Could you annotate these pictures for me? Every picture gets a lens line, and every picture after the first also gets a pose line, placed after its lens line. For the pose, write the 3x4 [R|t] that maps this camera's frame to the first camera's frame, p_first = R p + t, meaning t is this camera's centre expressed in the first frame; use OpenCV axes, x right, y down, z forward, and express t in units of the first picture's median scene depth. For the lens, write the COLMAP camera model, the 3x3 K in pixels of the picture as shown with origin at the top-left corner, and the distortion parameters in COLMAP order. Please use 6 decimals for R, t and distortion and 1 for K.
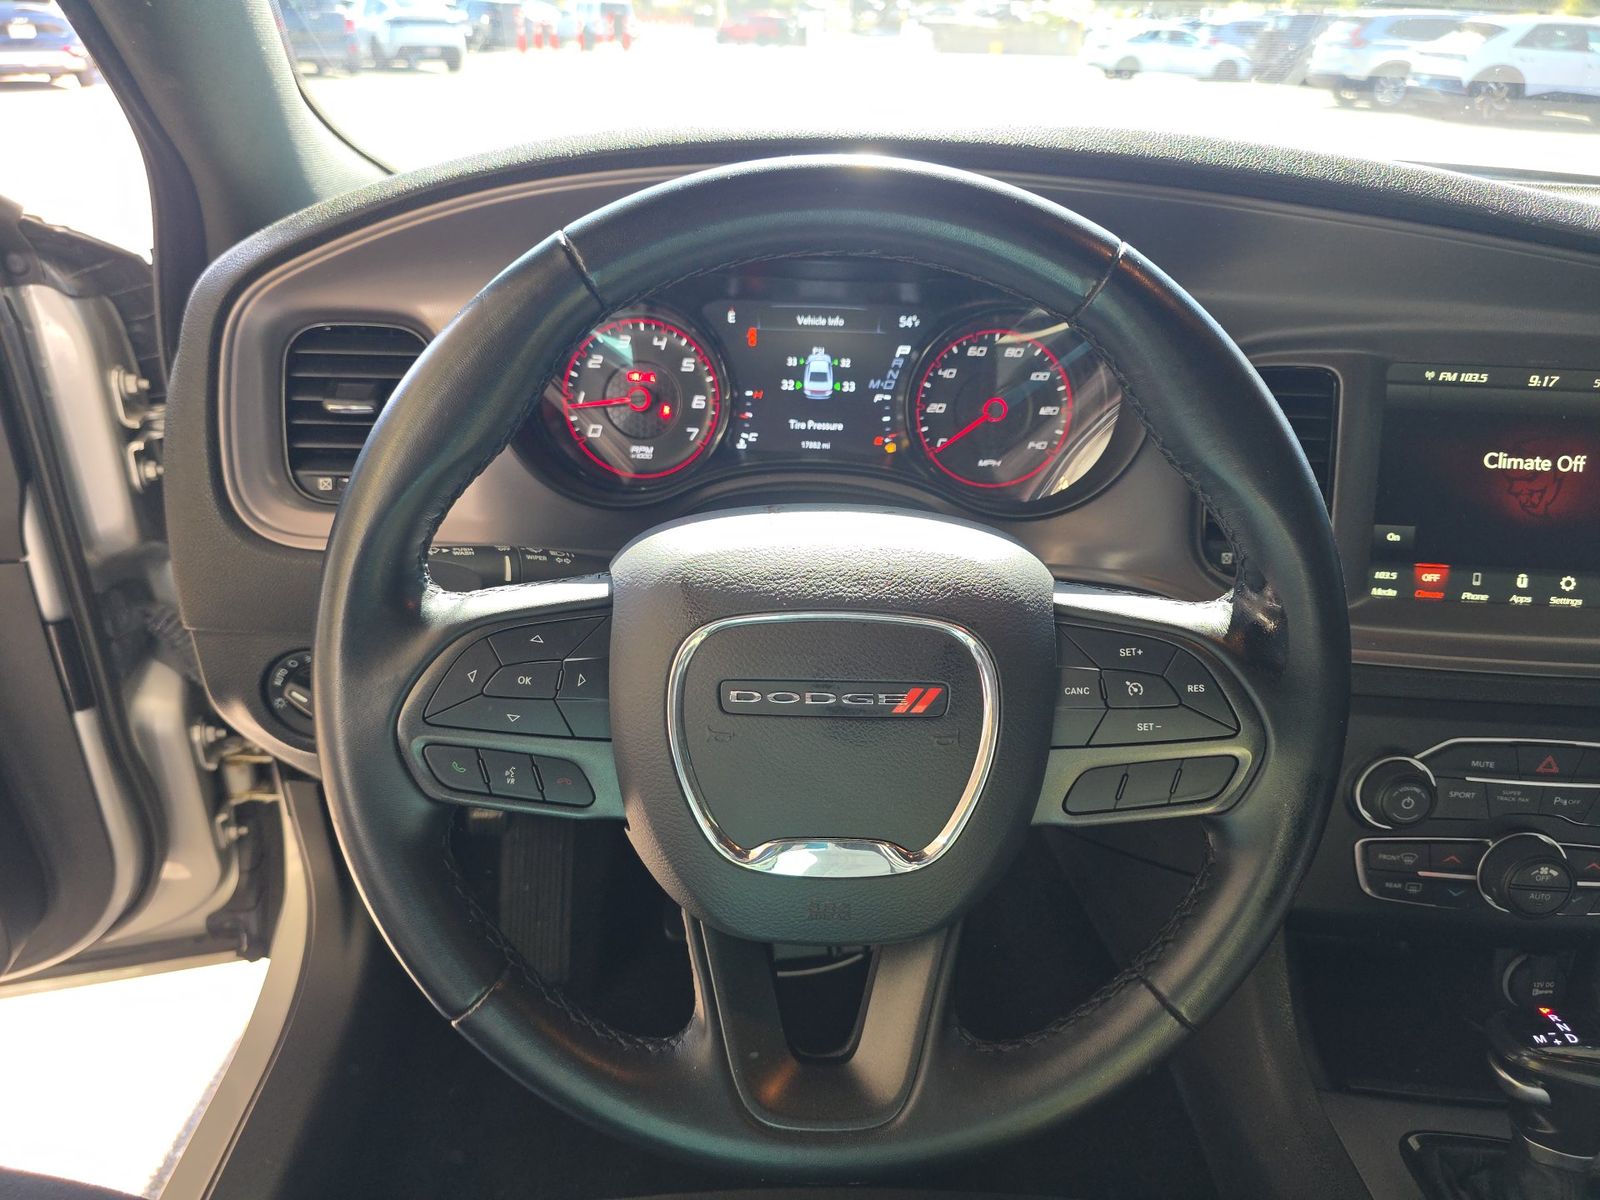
lens RADIAL K [[1078.3, 0, 670.1], [0, 1078.3, 597.7], [0, 0, 1]] dist [-0.007762, 0.001903]
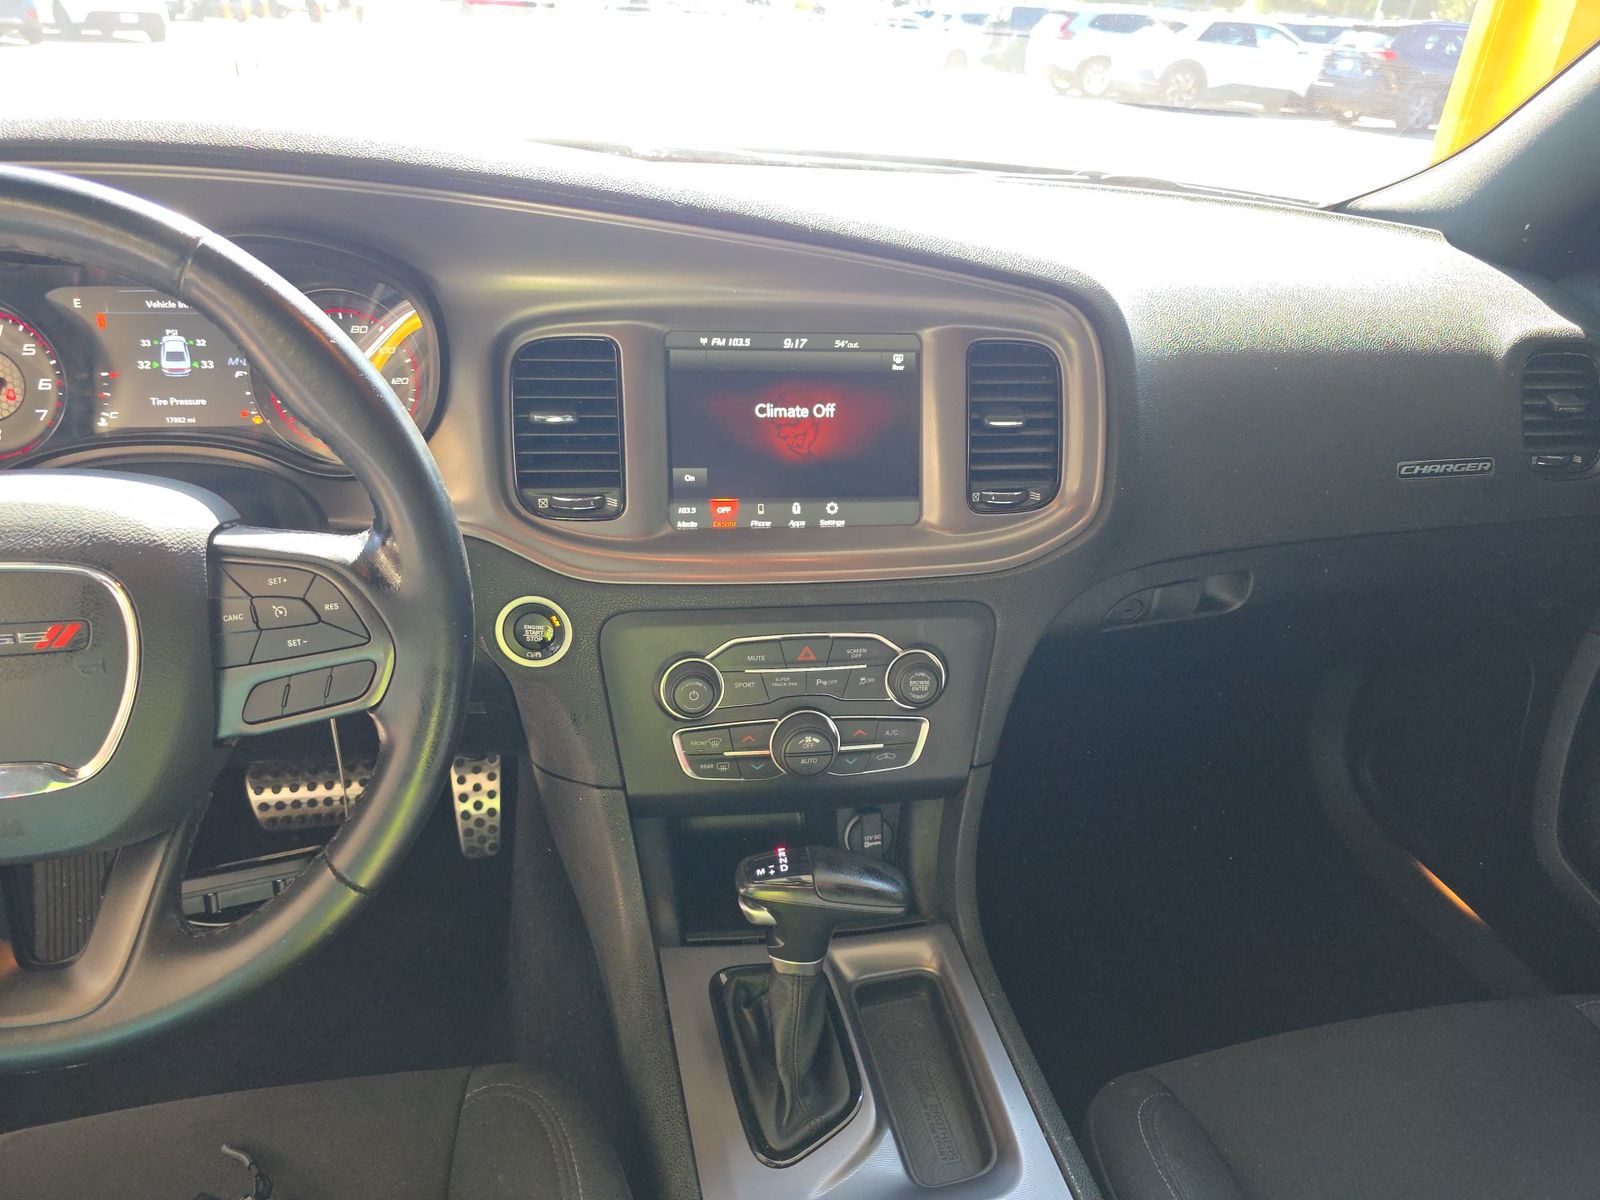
lens RADIAL K [[1086.1, 0, 800.0], [0, 1086.1, 600.0], [0, 0, 1]] dist [0.060921, -0.056287]
pose [[0.978220, -0.073783, 0.194015, 0.545902], [0.071397, 0.997262, 0.019269, 0.064493], [-0.194906, -0.004997, 0.980809, -0.213902]]
